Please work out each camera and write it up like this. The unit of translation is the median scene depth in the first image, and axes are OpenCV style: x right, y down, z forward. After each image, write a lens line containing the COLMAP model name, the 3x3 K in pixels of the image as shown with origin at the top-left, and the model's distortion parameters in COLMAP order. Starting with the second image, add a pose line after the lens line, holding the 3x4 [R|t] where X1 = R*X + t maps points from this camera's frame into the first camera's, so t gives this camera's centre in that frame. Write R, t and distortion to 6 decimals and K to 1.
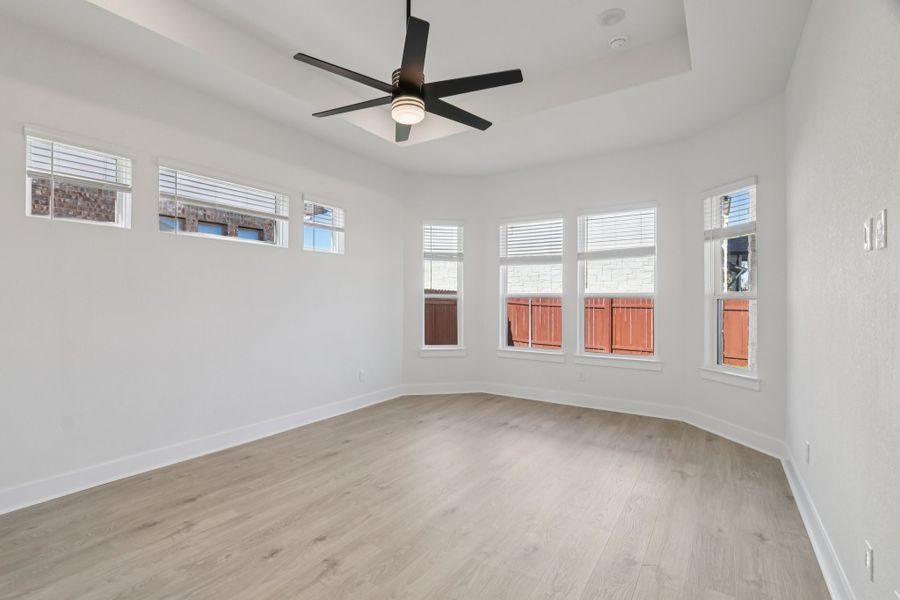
lens RADIAL K [[422.3, 0, 440.3], [0, 422.3, 301.0], [0, 0, 1]] dist [-0.001705, -0.000813]
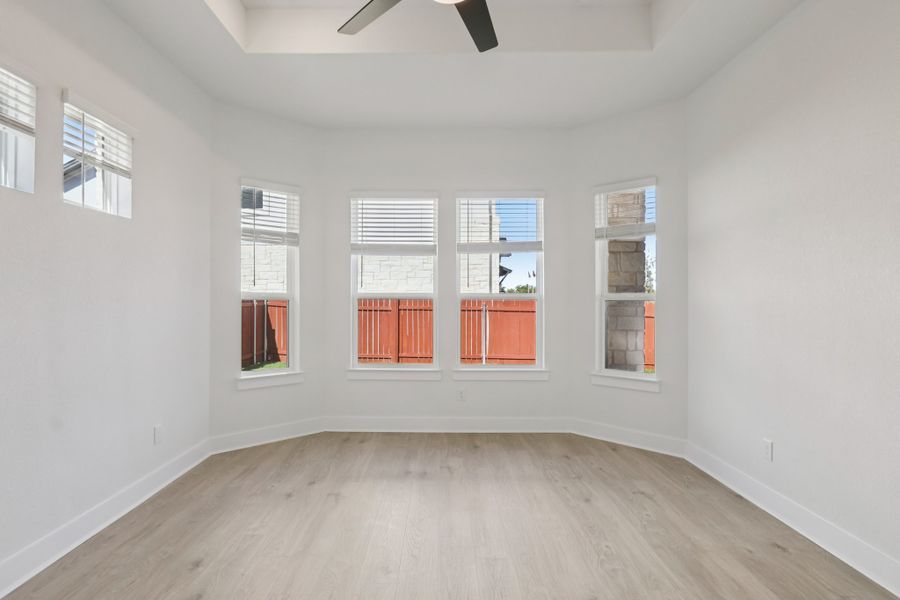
lens RADIAL K [[502.7, 0, 450.0], [0, 502.7, 300.0], [0, 0, 1]] dist [0.000496, 0.000055]
pose [[0.829297, 0.000384, 0.558809, -0.218367], [0.002238, 0.999989, -0.004009, -0.001607], [-0.558804, 0.004576, 0.829287, 0.197398]]
